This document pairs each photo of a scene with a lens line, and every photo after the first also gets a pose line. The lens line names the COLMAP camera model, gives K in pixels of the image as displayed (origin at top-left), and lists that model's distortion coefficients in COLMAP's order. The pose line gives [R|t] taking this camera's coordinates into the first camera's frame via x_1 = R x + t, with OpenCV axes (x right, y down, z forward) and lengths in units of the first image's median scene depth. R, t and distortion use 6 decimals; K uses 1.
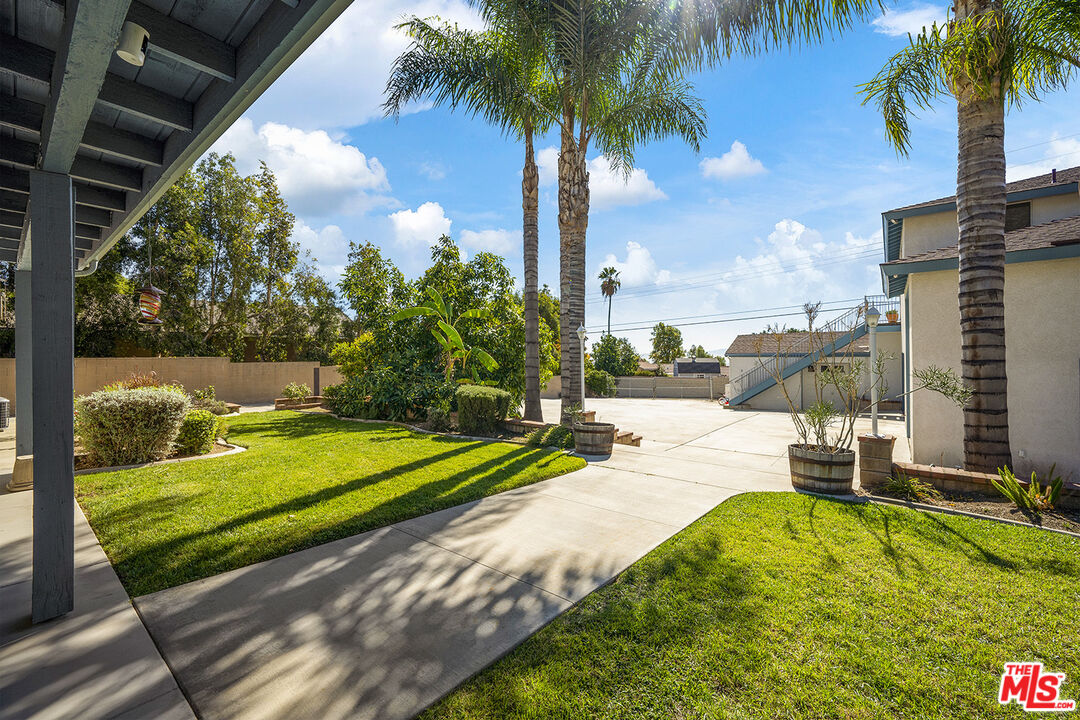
lens RADIAL K [[412.8, 0, 540.0], [0, 412.8, 360.0], [0, 0, 1]] dist [-0.000207, 0.000037]
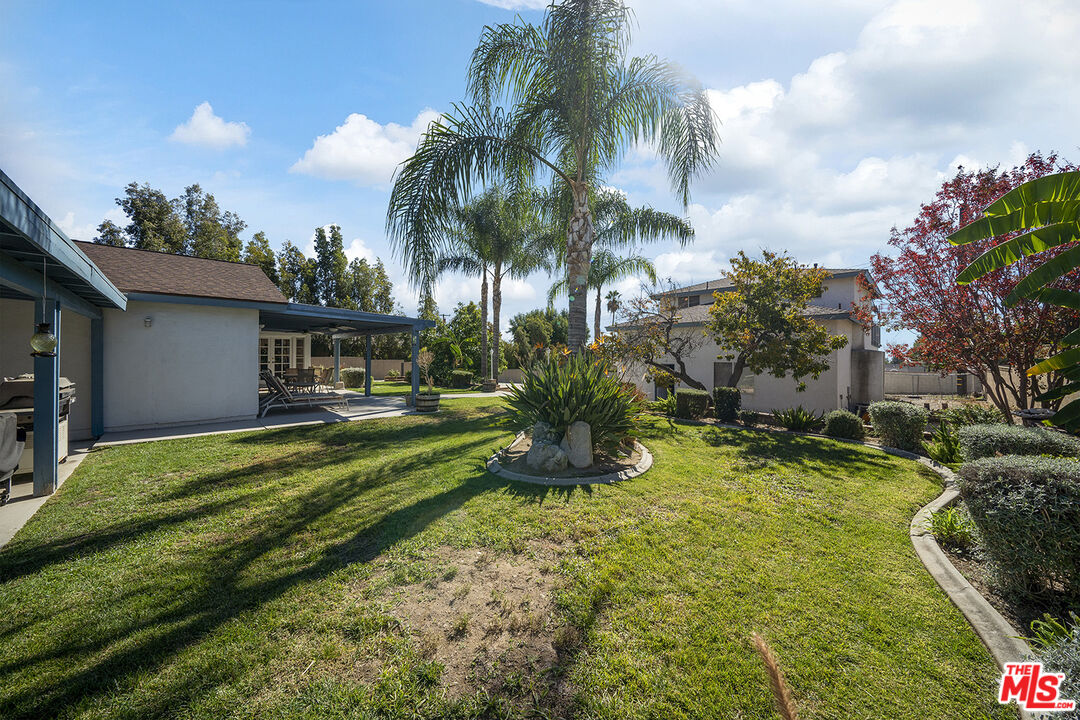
lens RADIAL K [[412.8, 0, 540.0], [0, 412.8, 360.0], [0, 0, 1]] dist [-0.000207, 0.000037]
pose [[0.984945, 0.012471, -0.172418, 0.461789], [-0.013016, 0.999913, -0.002034, -0.003314], [0.172378, 0.004247, 0.985022, -0.857502]]
